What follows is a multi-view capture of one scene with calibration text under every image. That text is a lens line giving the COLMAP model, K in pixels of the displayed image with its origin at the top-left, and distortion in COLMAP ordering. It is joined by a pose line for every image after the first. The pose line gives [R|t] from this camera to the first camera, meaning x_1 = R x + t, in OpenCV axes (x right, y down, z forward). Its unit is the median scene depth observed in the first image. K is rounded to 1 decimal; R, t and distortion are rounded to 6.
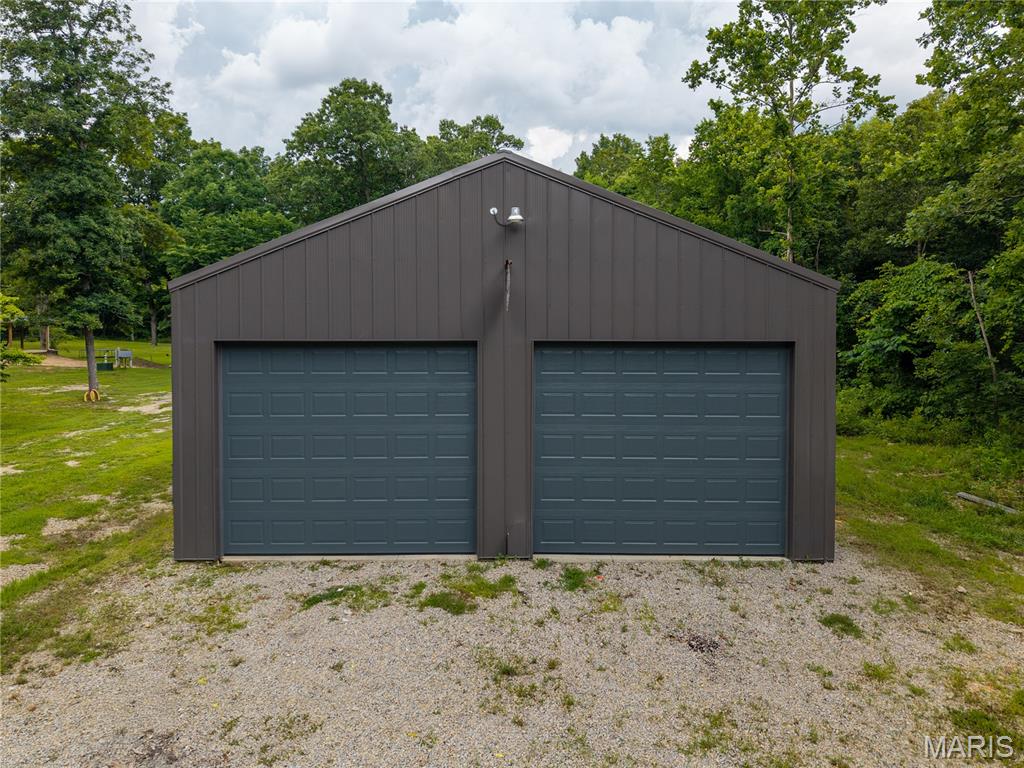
lens RADIAL K [[727.8, 0, 532.5], [0, 727.8, 339.2], [0, 0, 1]] dist [0.028076, -0.024608]
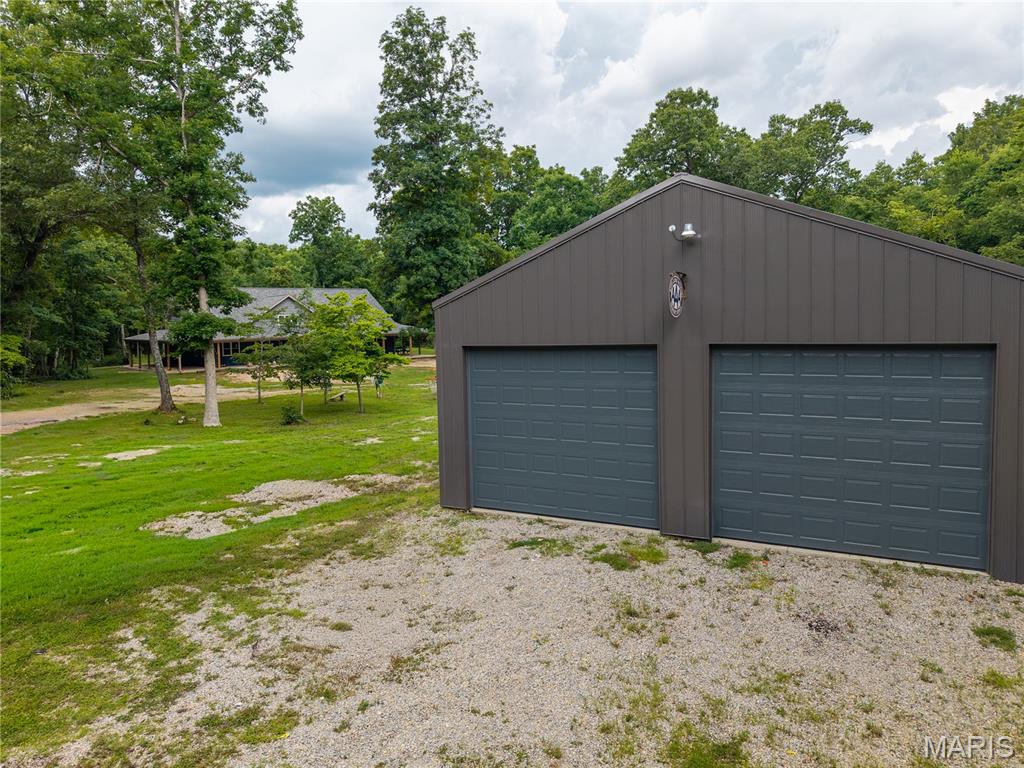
lens RADIAL K [[705.6, 0, 512.0], [0, 705.6, 384.0], [0, 0, 1]] dist [0.056704, -0.067781]
pose [[0.885053, 0.021674, -0.464985, 0.237803], [0.004059, 0.998518, 0.054270, 0.002873], [0.465472, -0.049920, 0.883653, -0.091657]]
